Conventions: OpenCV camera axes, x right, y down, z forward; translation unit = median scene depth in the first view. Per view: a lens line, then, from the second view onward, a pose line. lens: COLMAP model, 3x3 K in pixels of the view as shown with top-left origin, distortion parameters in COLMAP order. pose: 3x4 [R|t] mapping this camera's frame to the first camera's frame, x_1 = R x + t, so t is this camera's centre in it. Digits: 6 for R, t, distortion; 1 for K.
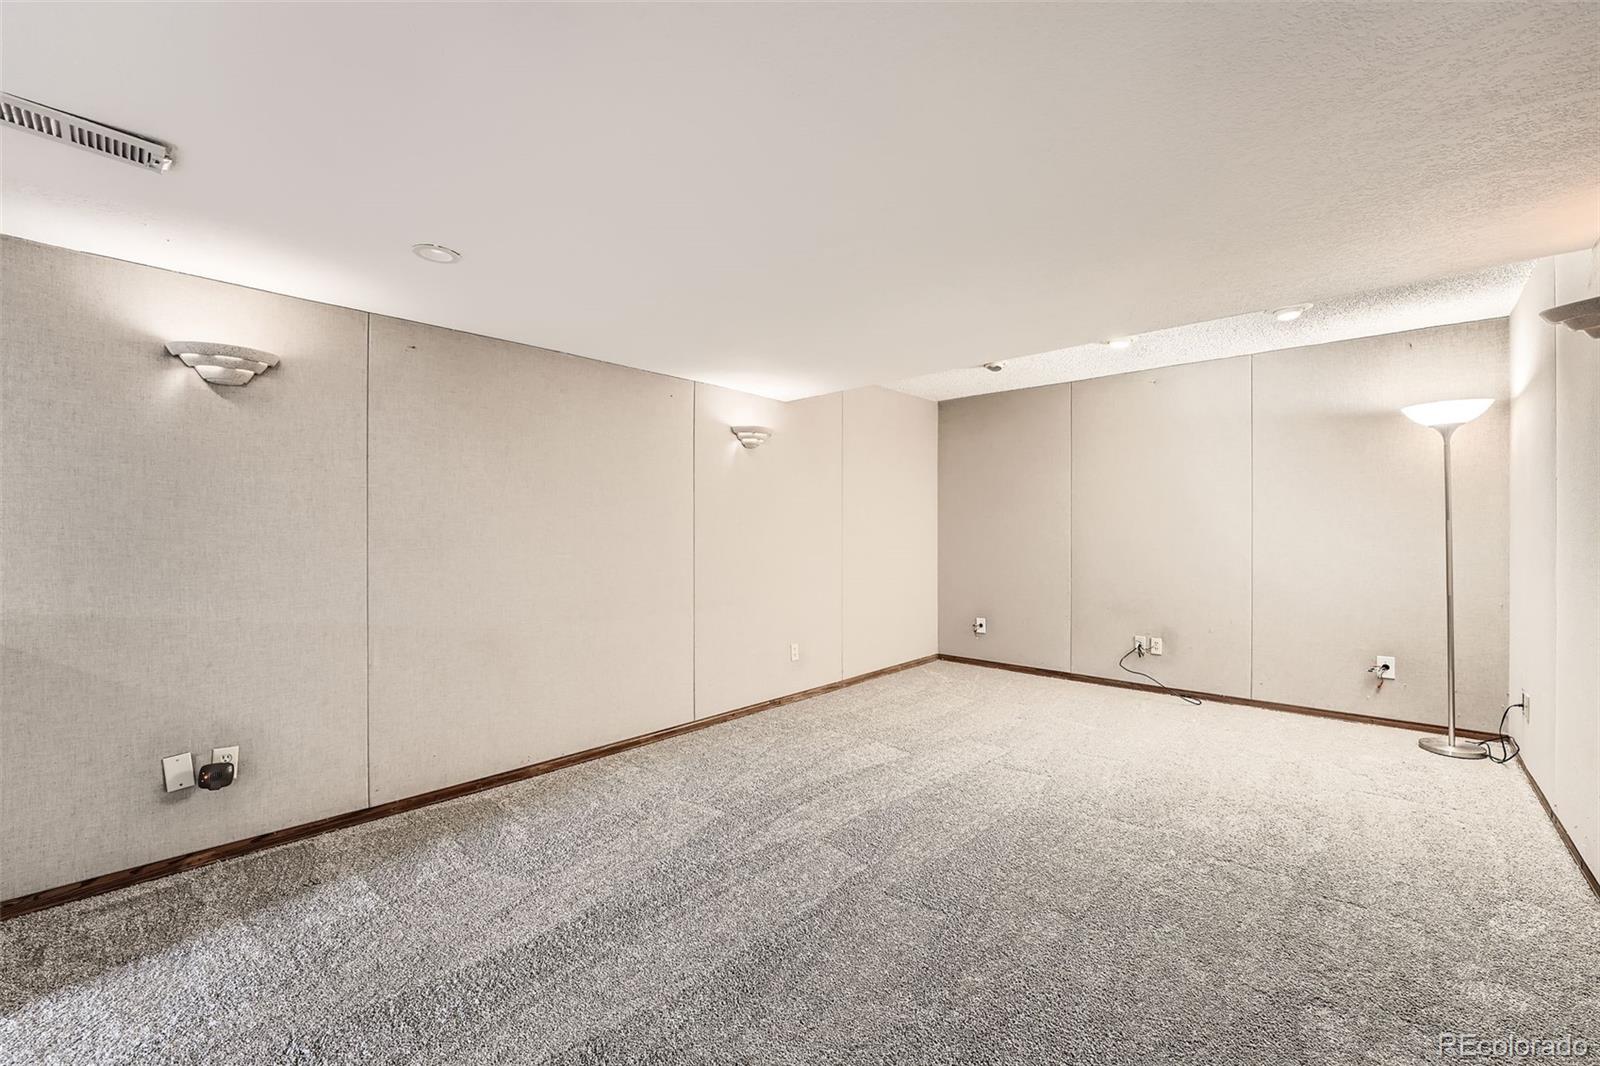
lens RADIAL K [[661.6, 0, 799.5], [0, 661.6, 528.9], [0, 0, 1]] dist [-0.008503, -0.000411]
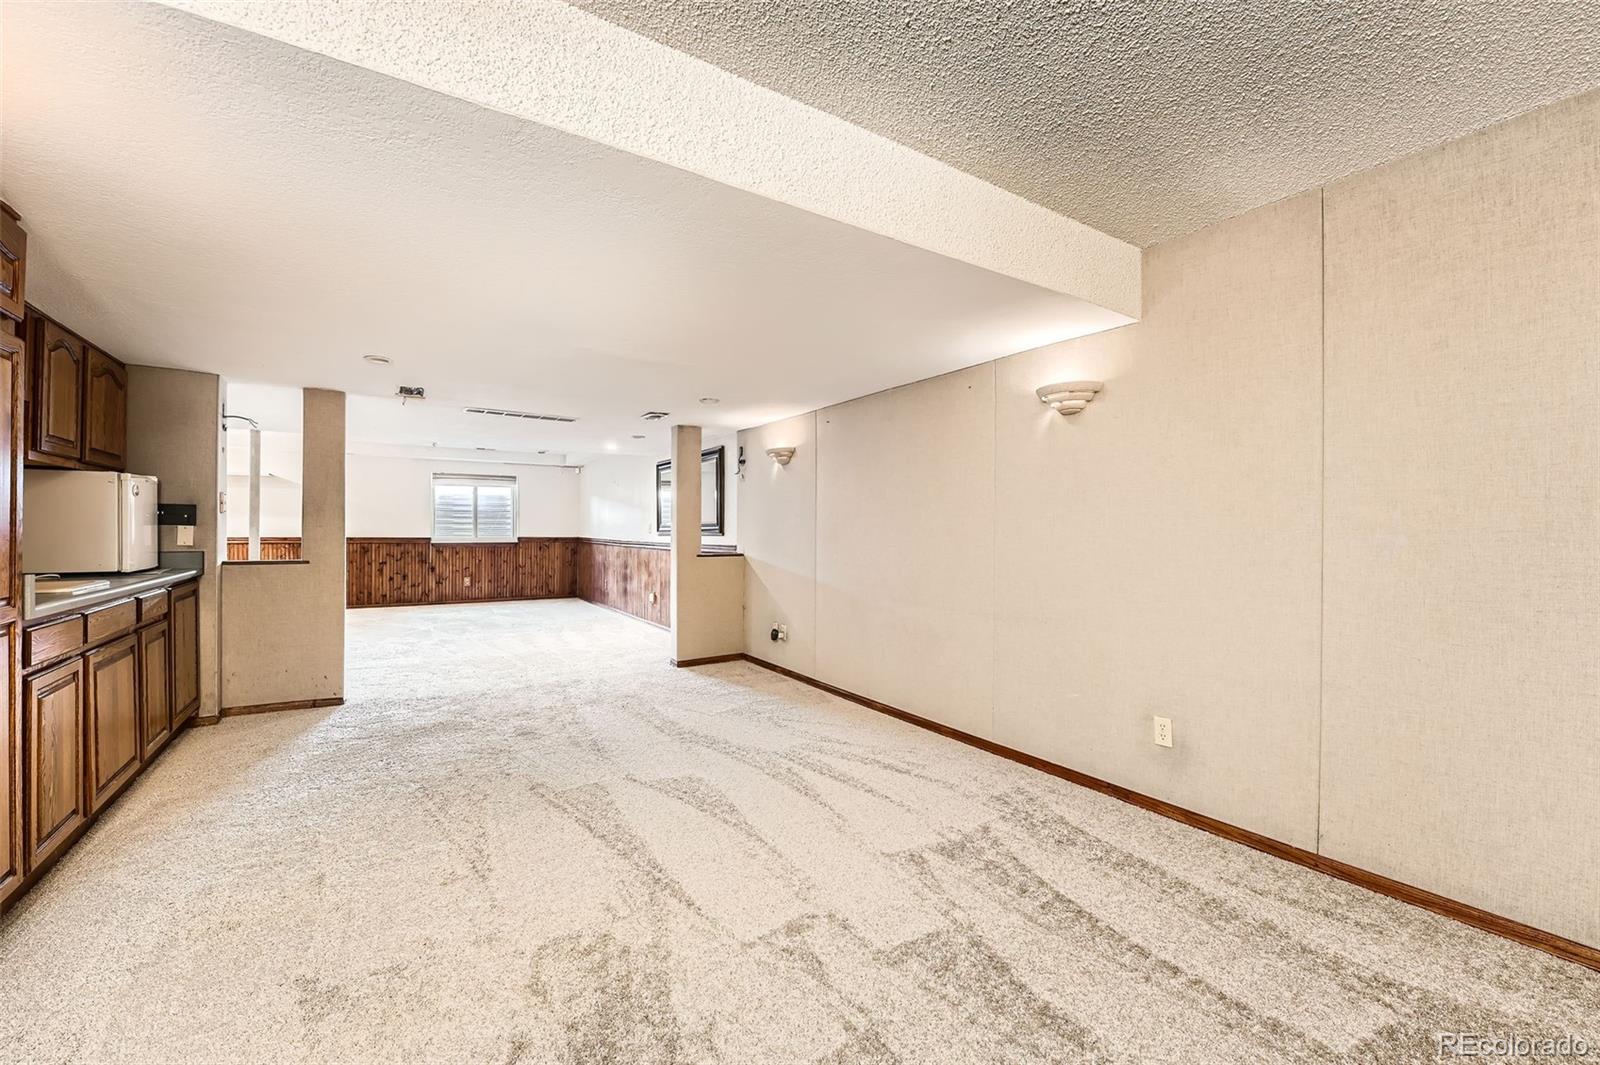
lens RADIAL K [[661.6, 0, 798.7], [0, 661.6, 533.2], [0, 0, 1]] dist [-0.008503, -0.000411]
pose [[-0.274522, 0.004639, -0.961570, 0.711993], [-0.001804, 0.999984, 0.005339, 0.005566], [0.961579, 0.003200, -0.274509, 0.921608]]
